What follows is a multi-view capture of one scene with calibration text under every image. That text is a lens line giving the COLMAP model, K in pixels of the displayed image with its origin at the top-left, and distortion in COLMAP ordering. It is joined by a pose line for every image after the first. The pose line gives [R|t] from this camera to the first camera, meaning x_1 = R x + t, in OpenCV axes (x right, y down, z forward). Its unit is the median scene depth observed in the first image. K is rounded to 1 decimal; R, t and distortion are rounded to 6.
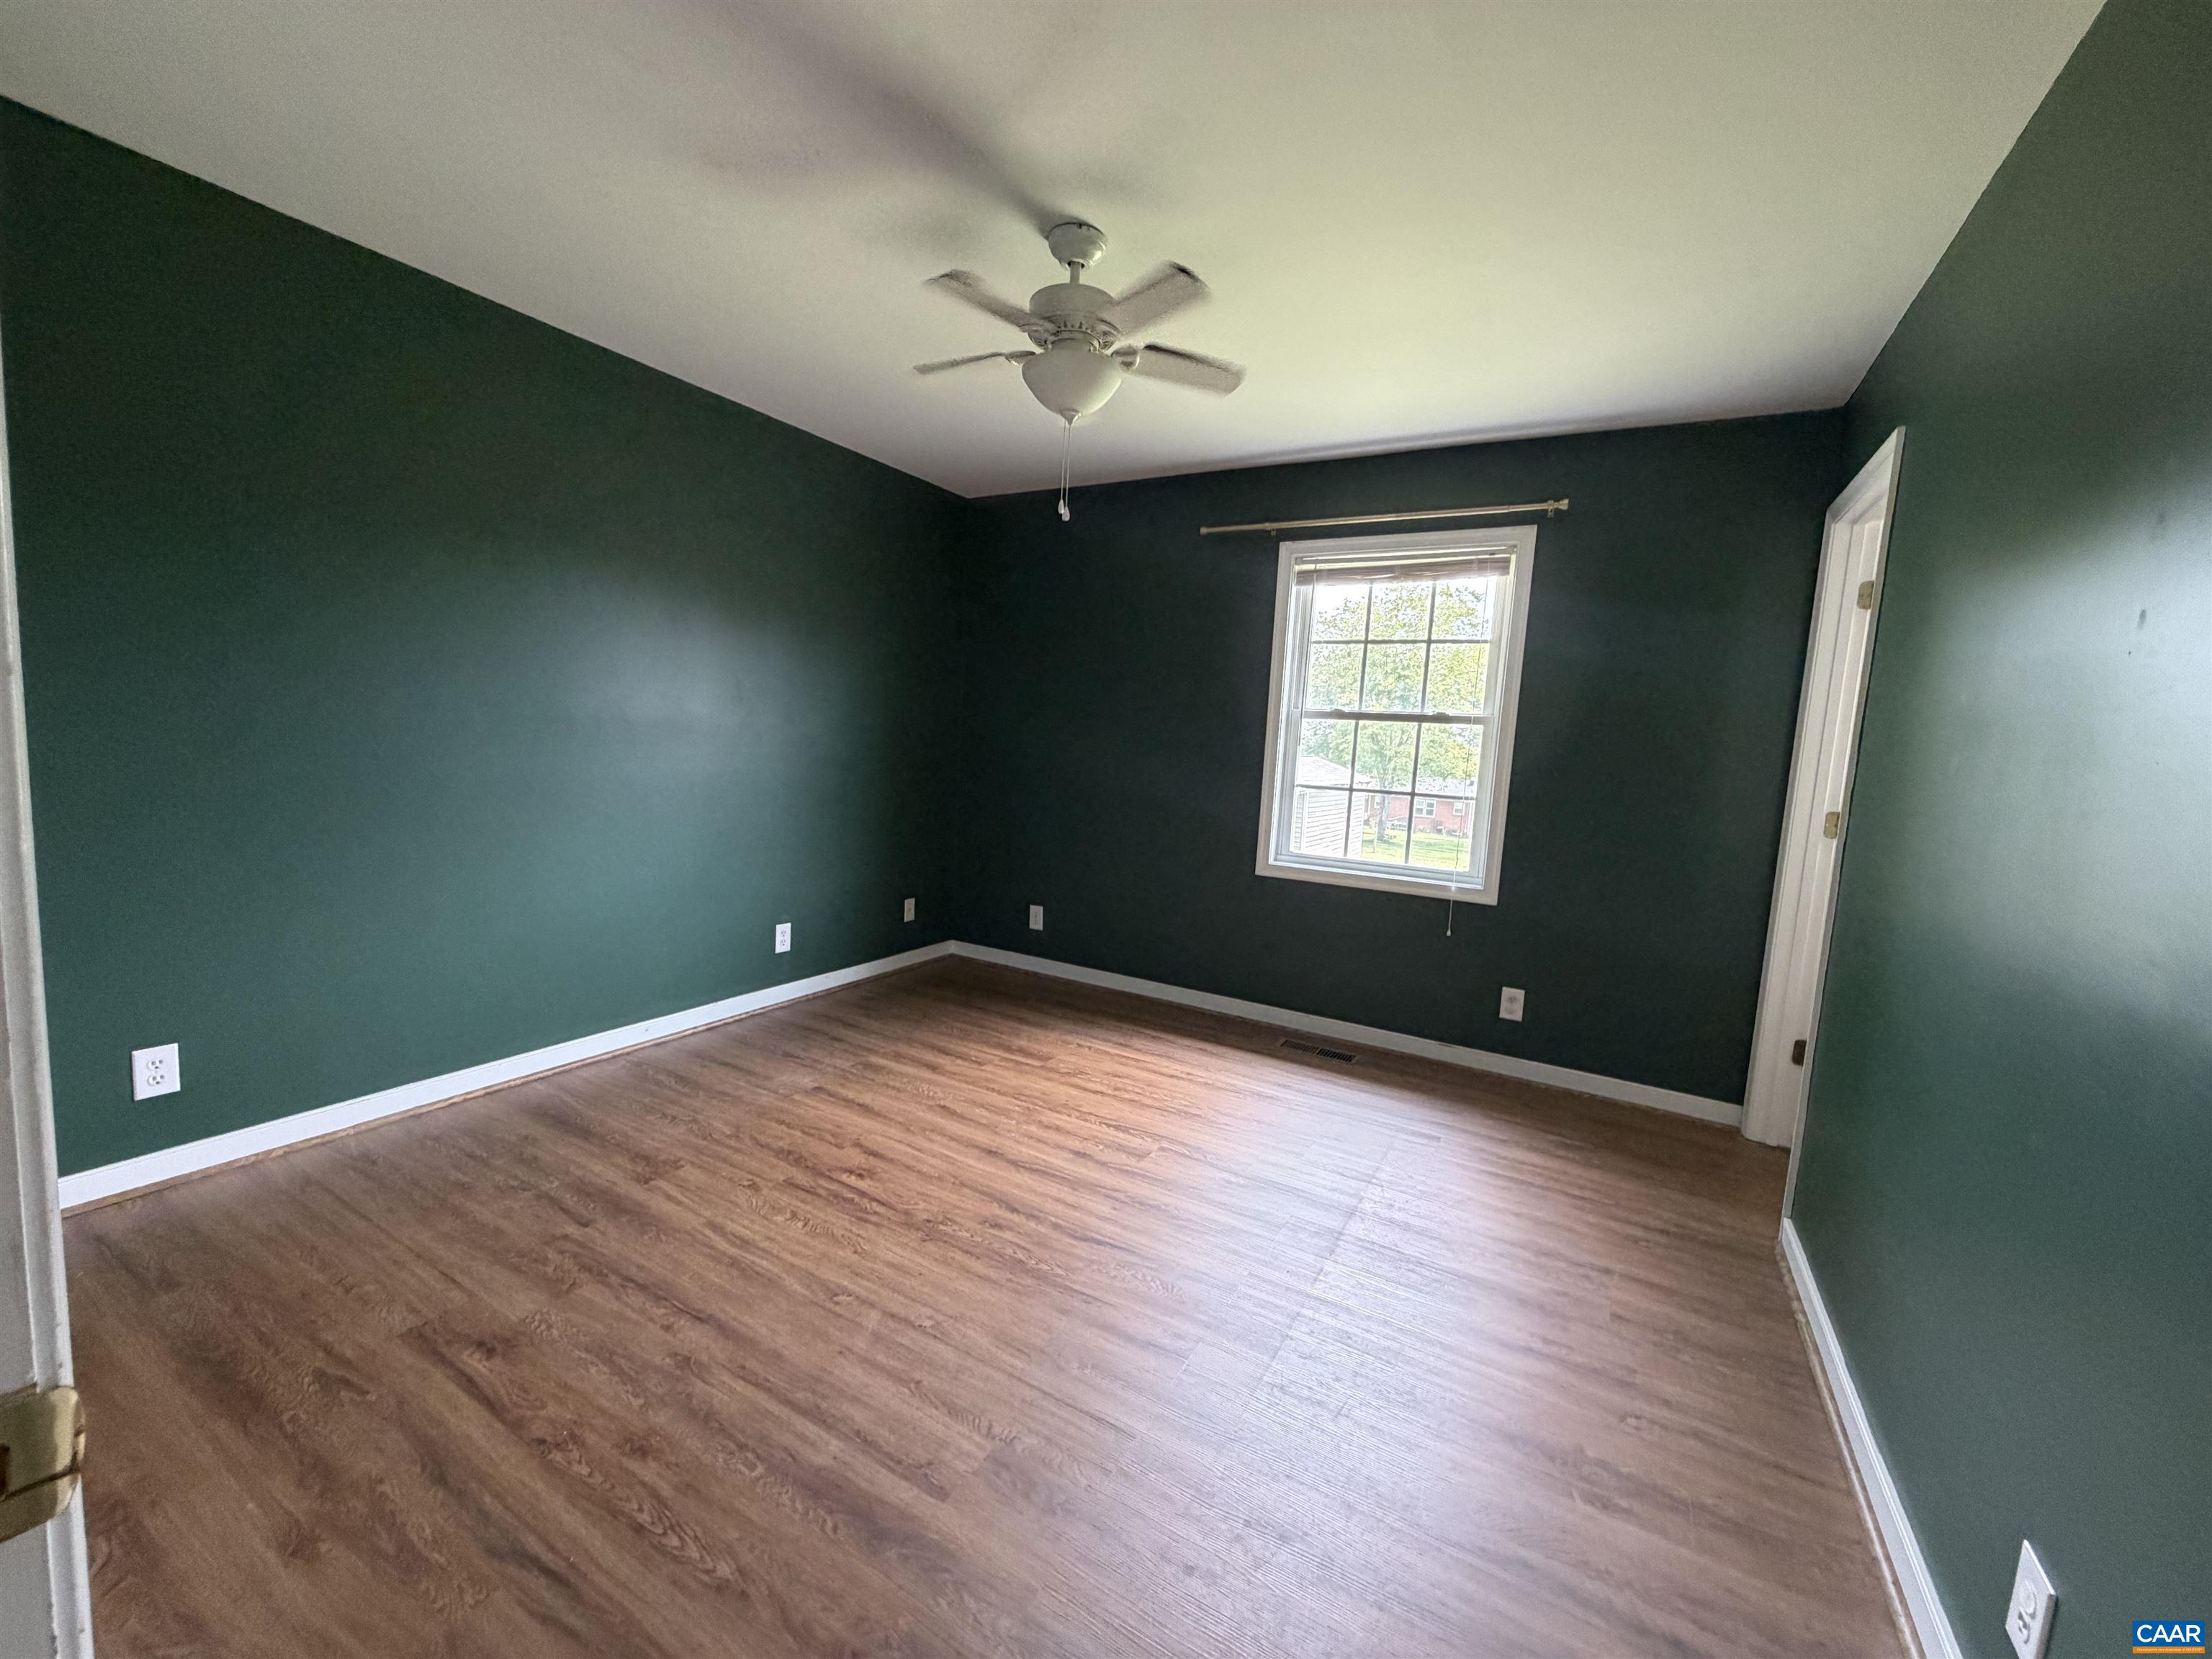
lens RADIAL K [[883.6, 0, 1102.7], [0, 883.6, 833.2], [0, 0, 1]] dist [-0.000457, 0.000741]
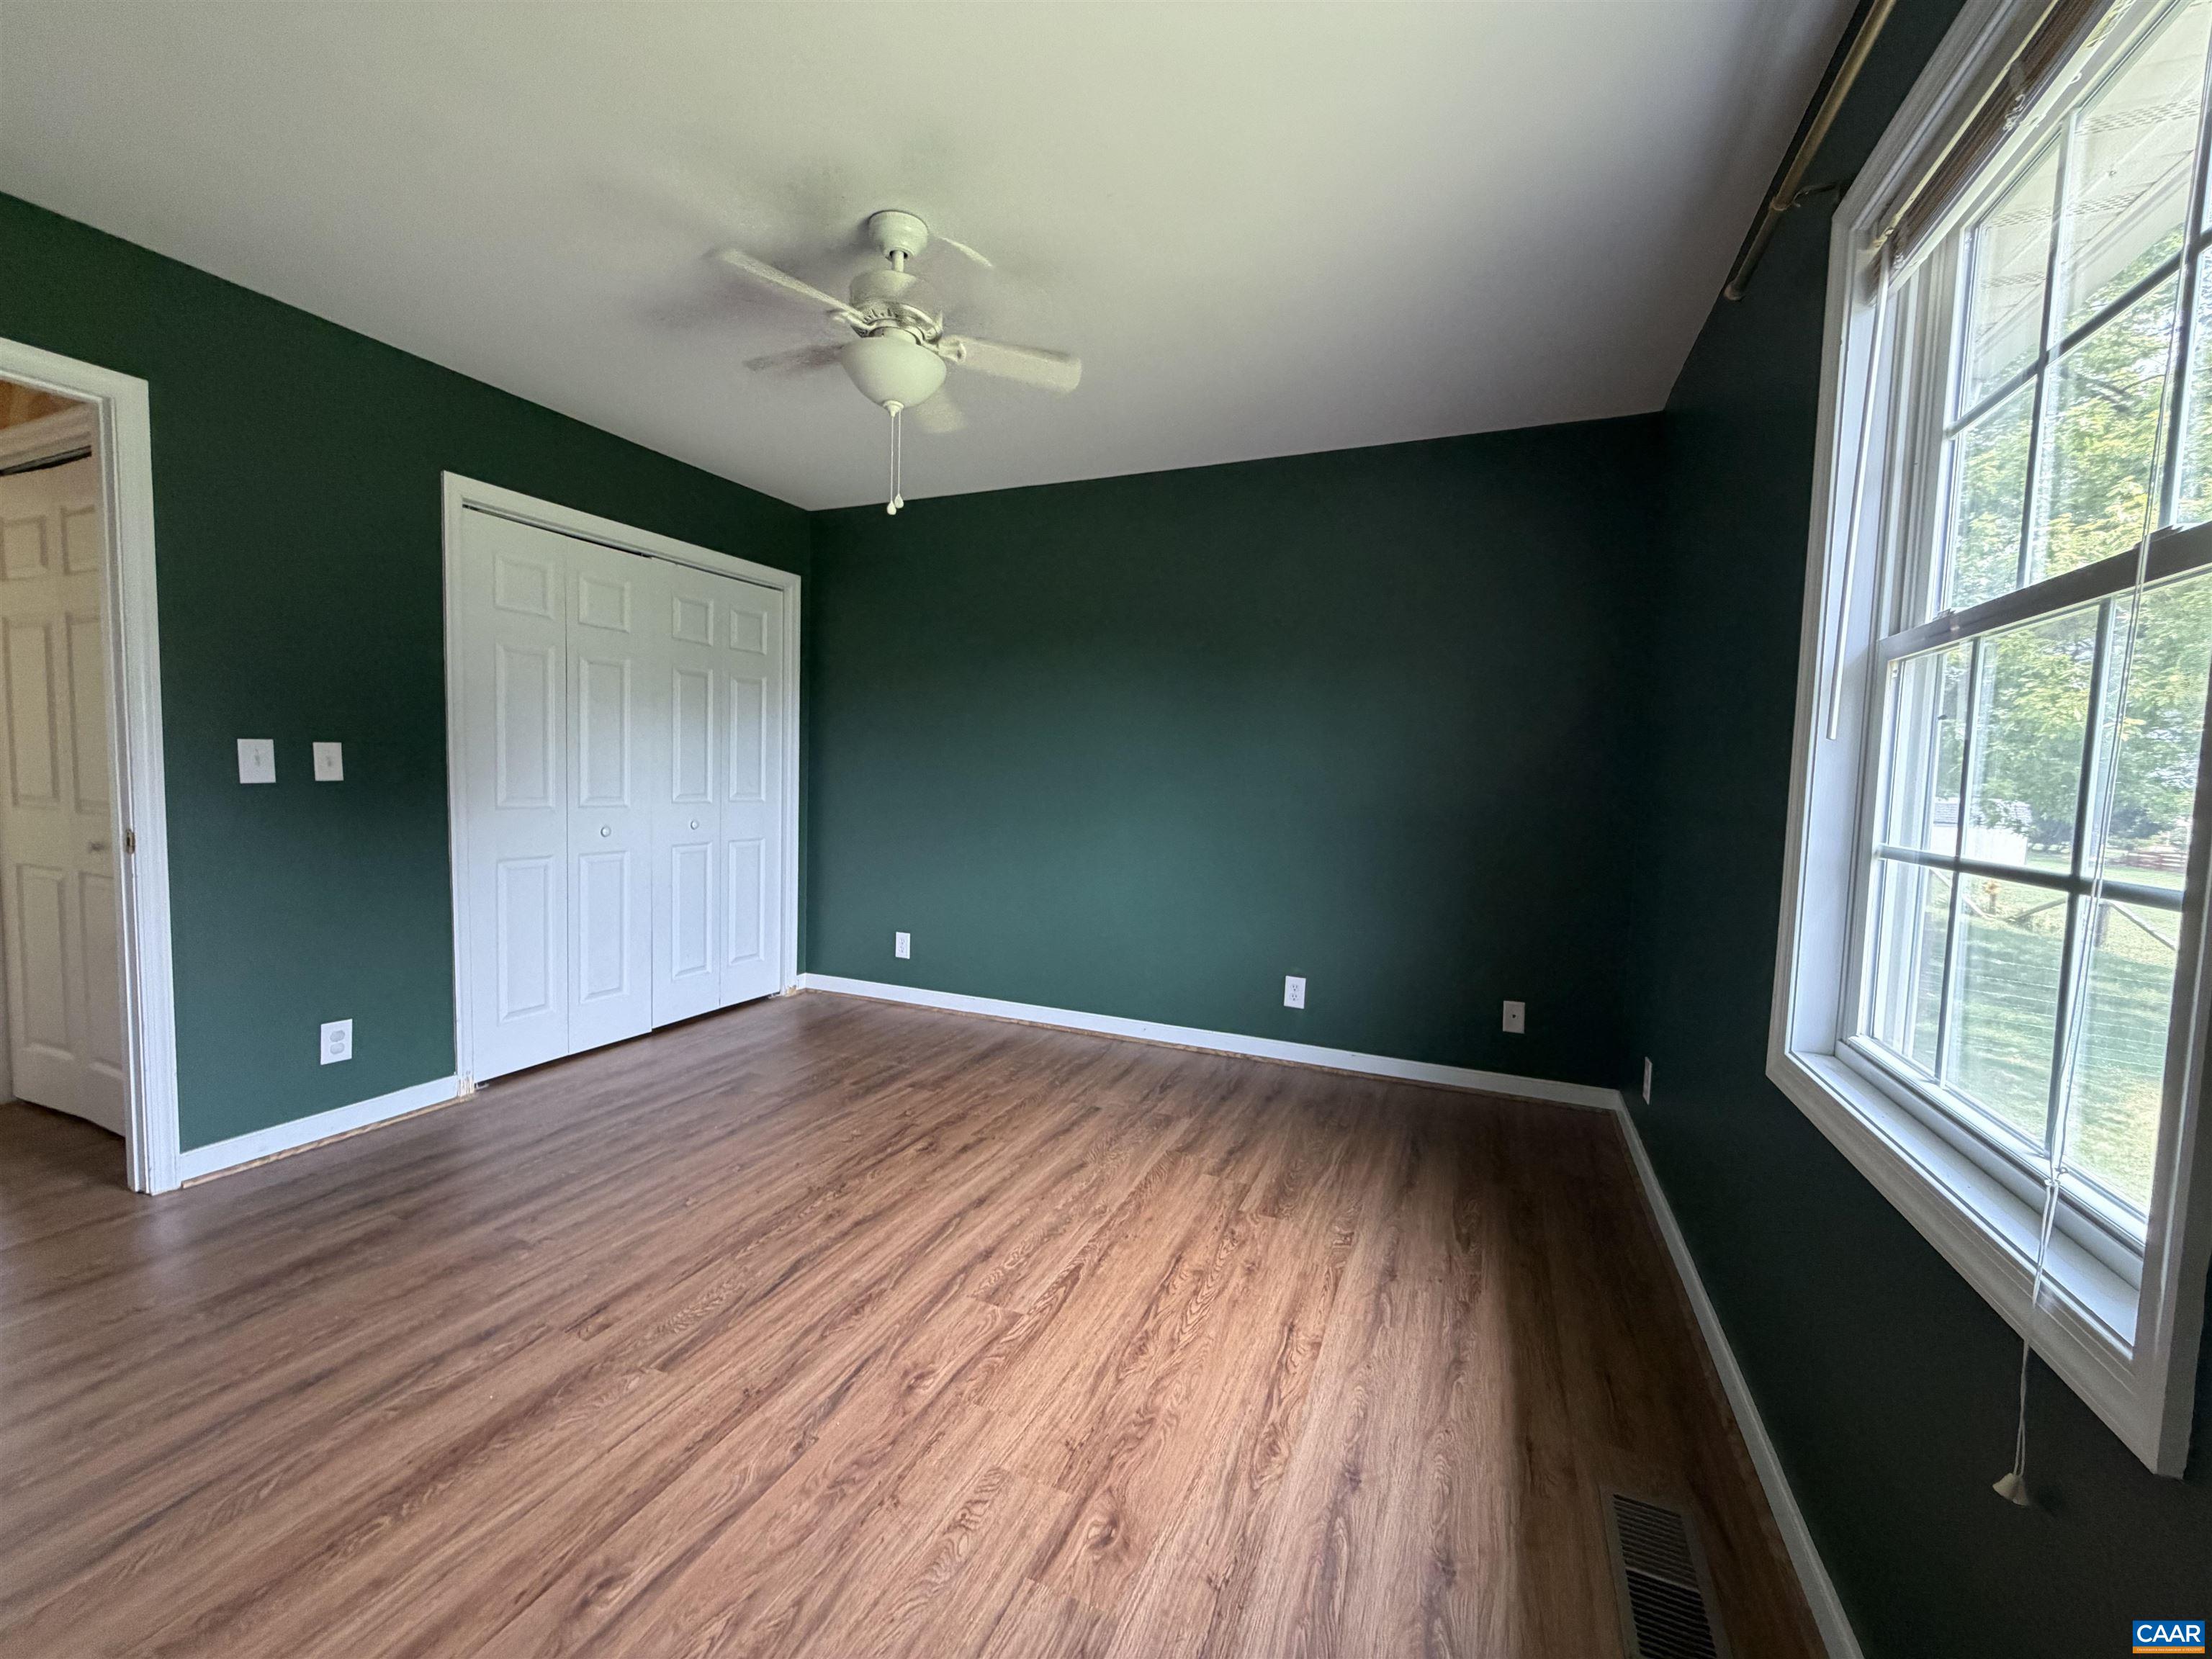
lens RADIAL K [[883.6, 0, 1104.5], [0, 883.6, 831.1], [0, 0, 1]] dist [-0.000457, 0.000741]
pose [[0.107630, 0.008276, -0.994157, 0.739797], [-0.127384, 0.991838, -0.005535, -0.028472], [0.985997, 0.127235, 0.107805, 0.910008]]
